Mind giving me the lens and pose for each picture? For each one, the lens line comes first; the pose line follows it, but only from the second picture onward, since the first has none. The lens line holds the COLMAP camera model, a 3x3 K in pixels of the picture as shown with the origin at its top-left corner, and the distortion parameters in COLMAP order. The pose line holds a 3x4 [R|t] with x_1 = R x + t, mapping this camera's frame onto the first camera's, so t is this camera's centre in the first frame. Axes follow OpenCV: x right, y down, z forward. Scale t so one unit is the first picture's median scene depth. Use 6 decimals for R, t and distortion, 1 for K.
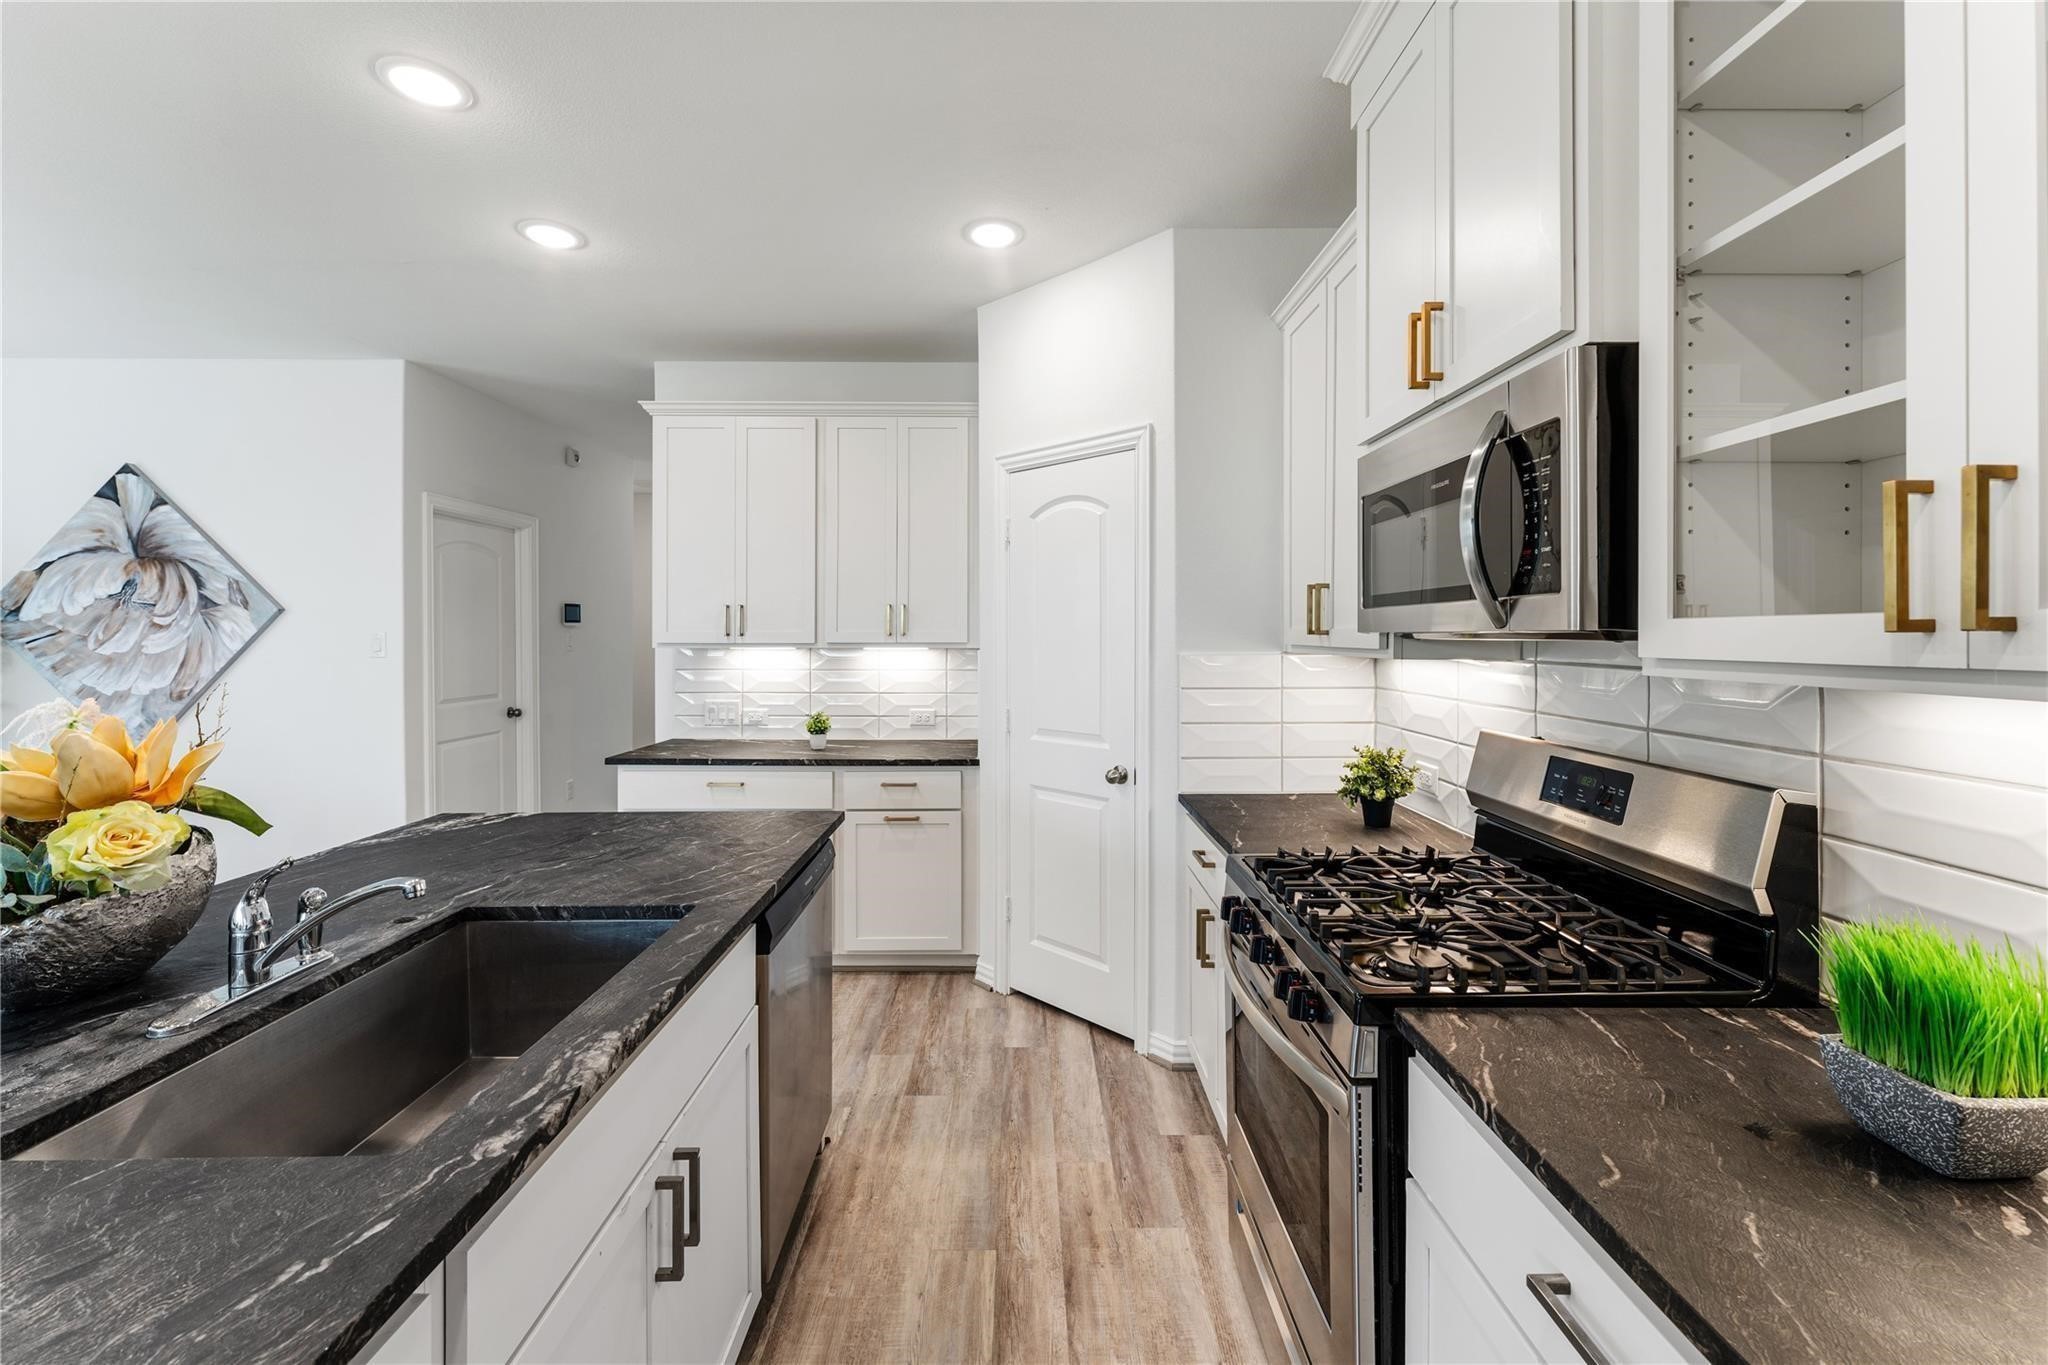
lens RADIAL K [[837.1, 0, 1031.0], [0, 837.1, 632.5], [0, 0, 1]] dist [-0.002357, -0.000009]
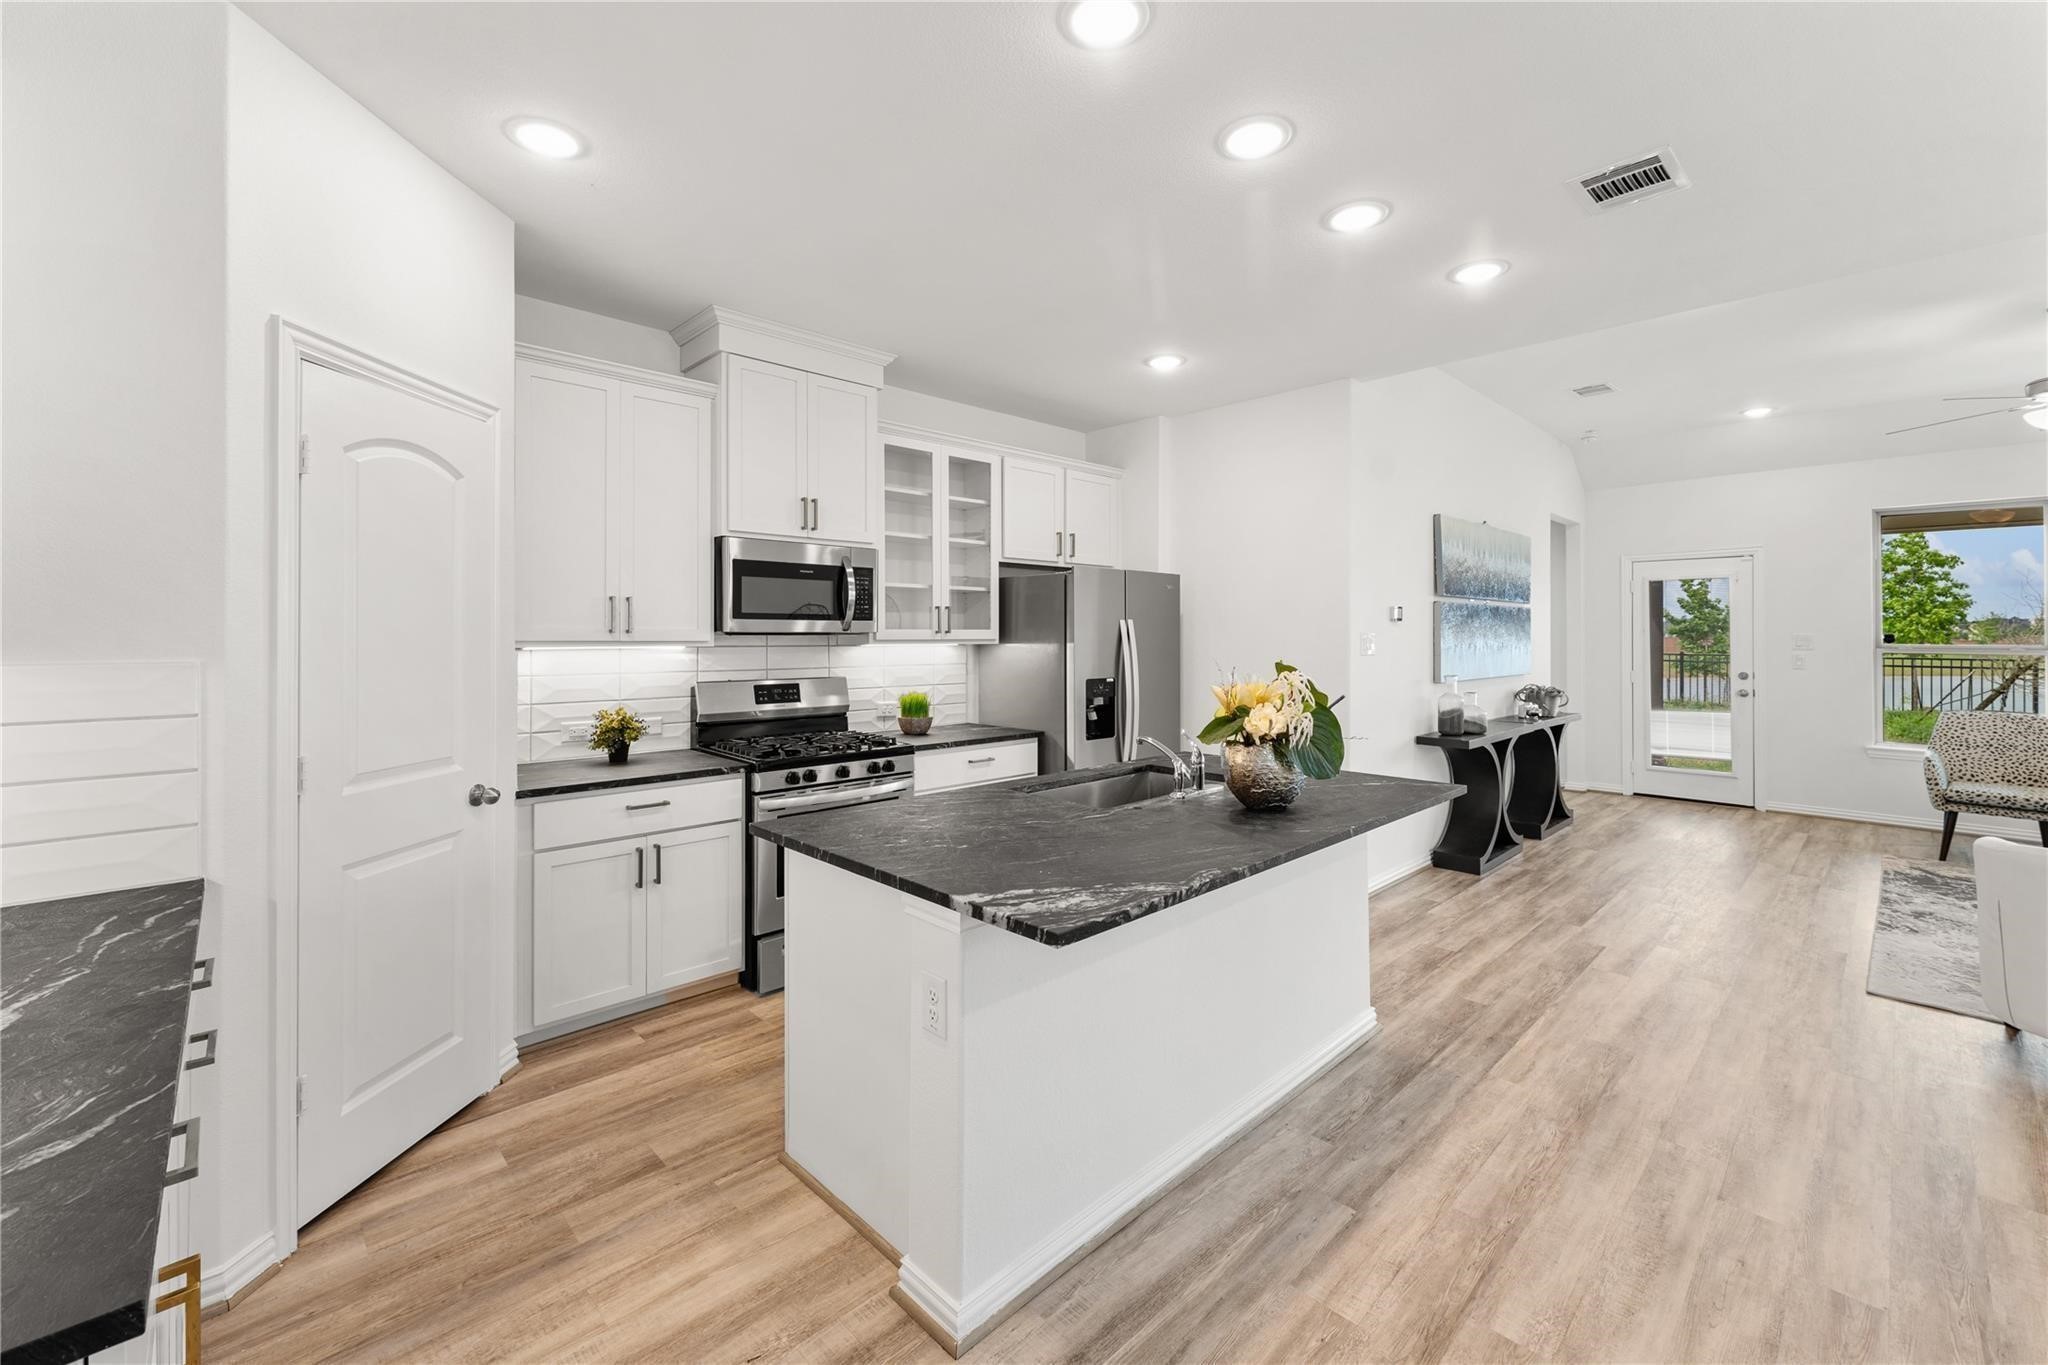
lens RADIAL K [[837.1, 0, 1026.4], [0, 837.1, 632.4], [0, 0, 1]] dist [-0.002357, -0.000009]
pose [[-0.681015, 0.005254, 0.732250, -1.164875], [0.001618, 0.999983, -0.005670, 0.011133], [-0.732267, -0.002677, -0.681012, 1.480109]]
